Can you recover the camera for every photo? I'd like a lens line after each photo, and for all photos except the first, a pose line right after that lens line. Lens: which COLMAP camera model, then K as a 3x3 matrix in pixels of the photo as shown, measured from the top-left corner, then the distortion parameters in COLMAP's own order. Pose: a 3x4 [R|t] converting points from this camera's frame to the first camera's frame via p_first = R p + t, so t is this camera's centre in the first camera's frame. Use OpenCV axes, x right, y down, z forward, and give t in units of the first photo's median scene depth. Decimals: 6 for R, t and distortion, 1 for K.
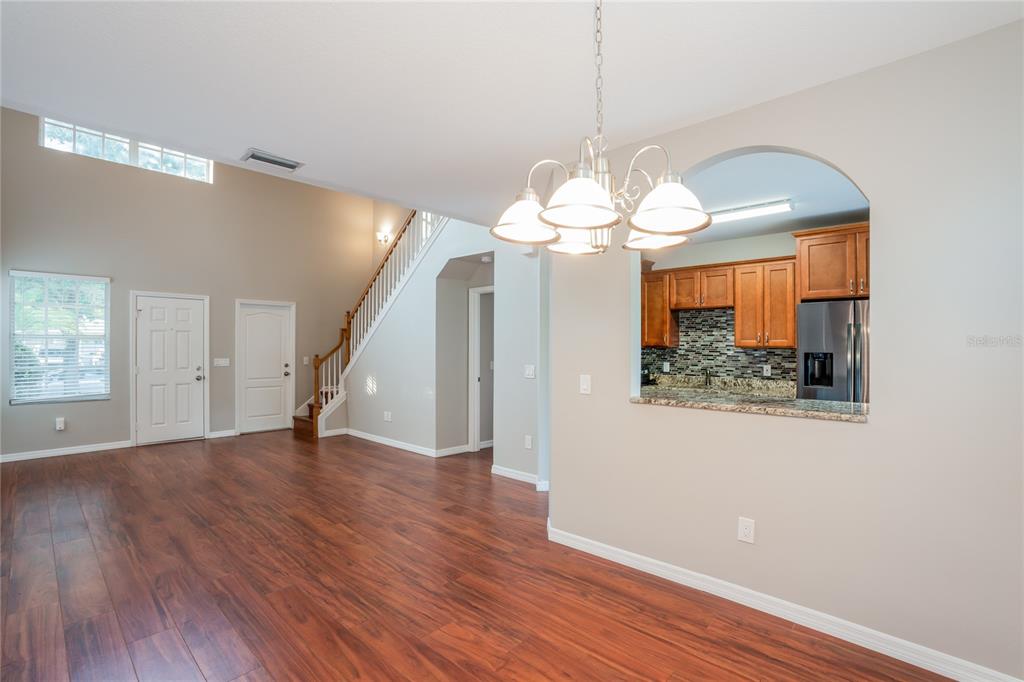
lens RADIAL K [[472.4, 0, 517.0], [0, 472.4, 350.3], [0, 0, 1]] dist [-0.031823, 0.003602]
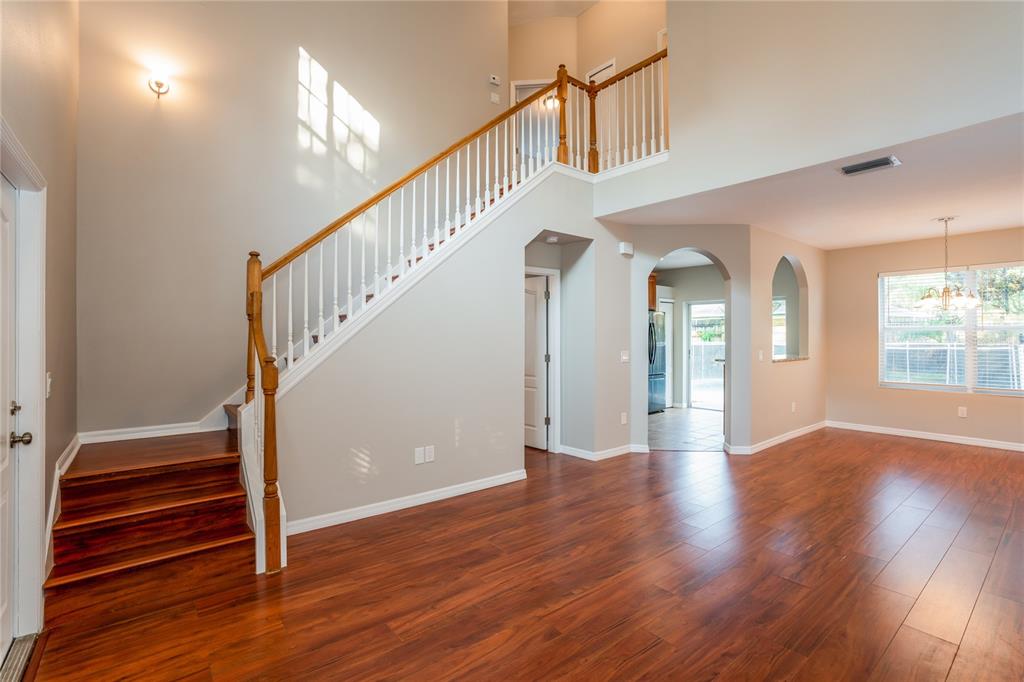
lens RADIAL K [[472.4, 0, 515.3], [0, 472.4, 337.5], [0, 0, 1]] dist [-0.031823, 0.003602]
pose [[0.151374, -0.004893, 0.988464, -0.962797], [0.012095, 0.999922, 0.003098, -0.006983], [-0.988403, 0.011487, 0.151421, 0.920859]]
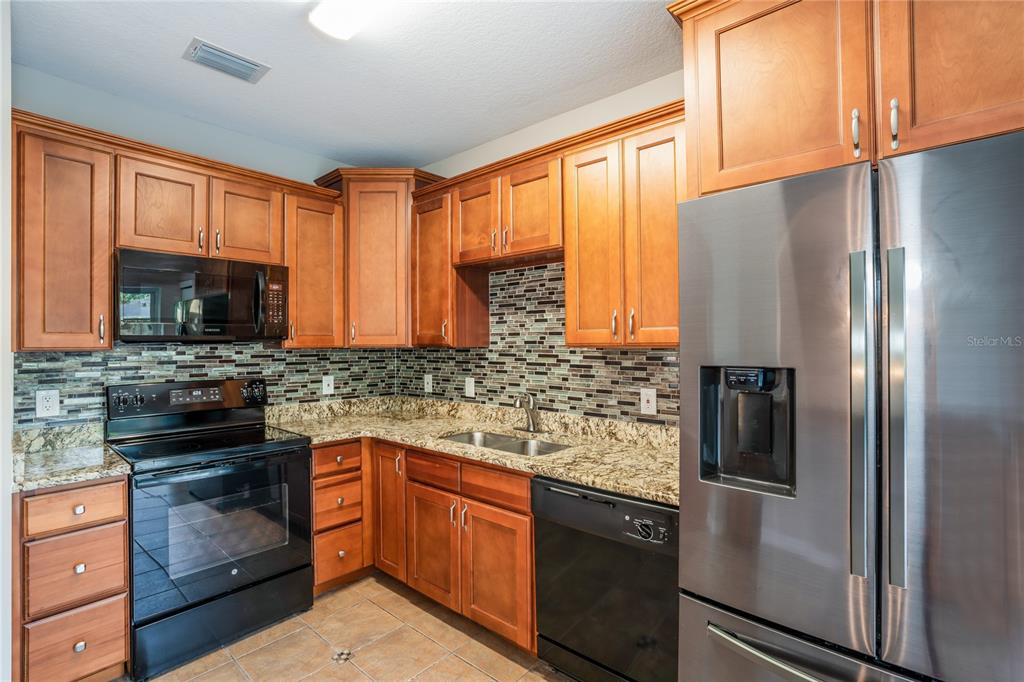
lens RADIAL K [[472.4, 0, 510.8], [0, 472.4, 341.8], [0, 0, 1]] dist [-0.031823, 0.003602]
pose [[0.999609, -0.006962, 0.027065, 0.379016], [0.007352, 0.999870, -0.014338, -0.004945], [-0.026961, 0.014532, 0.999531, 0.549692]]
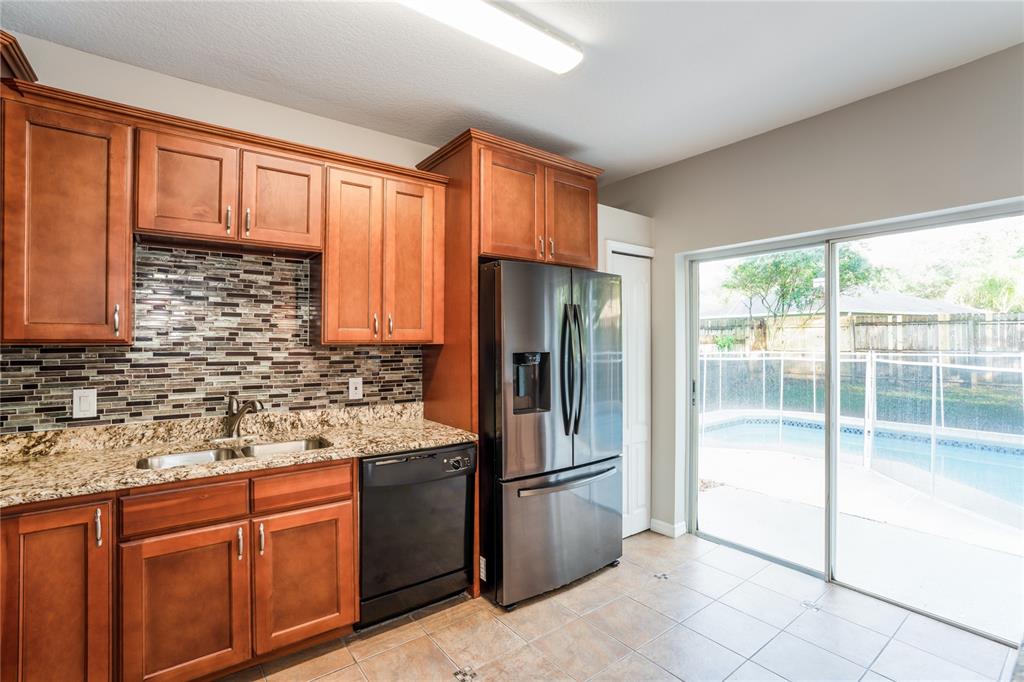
lens RADIAL K [[472.4, 0, 503.3], [0, 472.4, 336.9], [0, 0, 1]] dist [-0.031823, 0.003602]
pose [[0.195929, 0.007025, 0.980593, 0.057332], [0.009499, 0.999914, -0.009062, -0.006622], [-0.980572, 0.011090, 0.195845, 0.701477]]
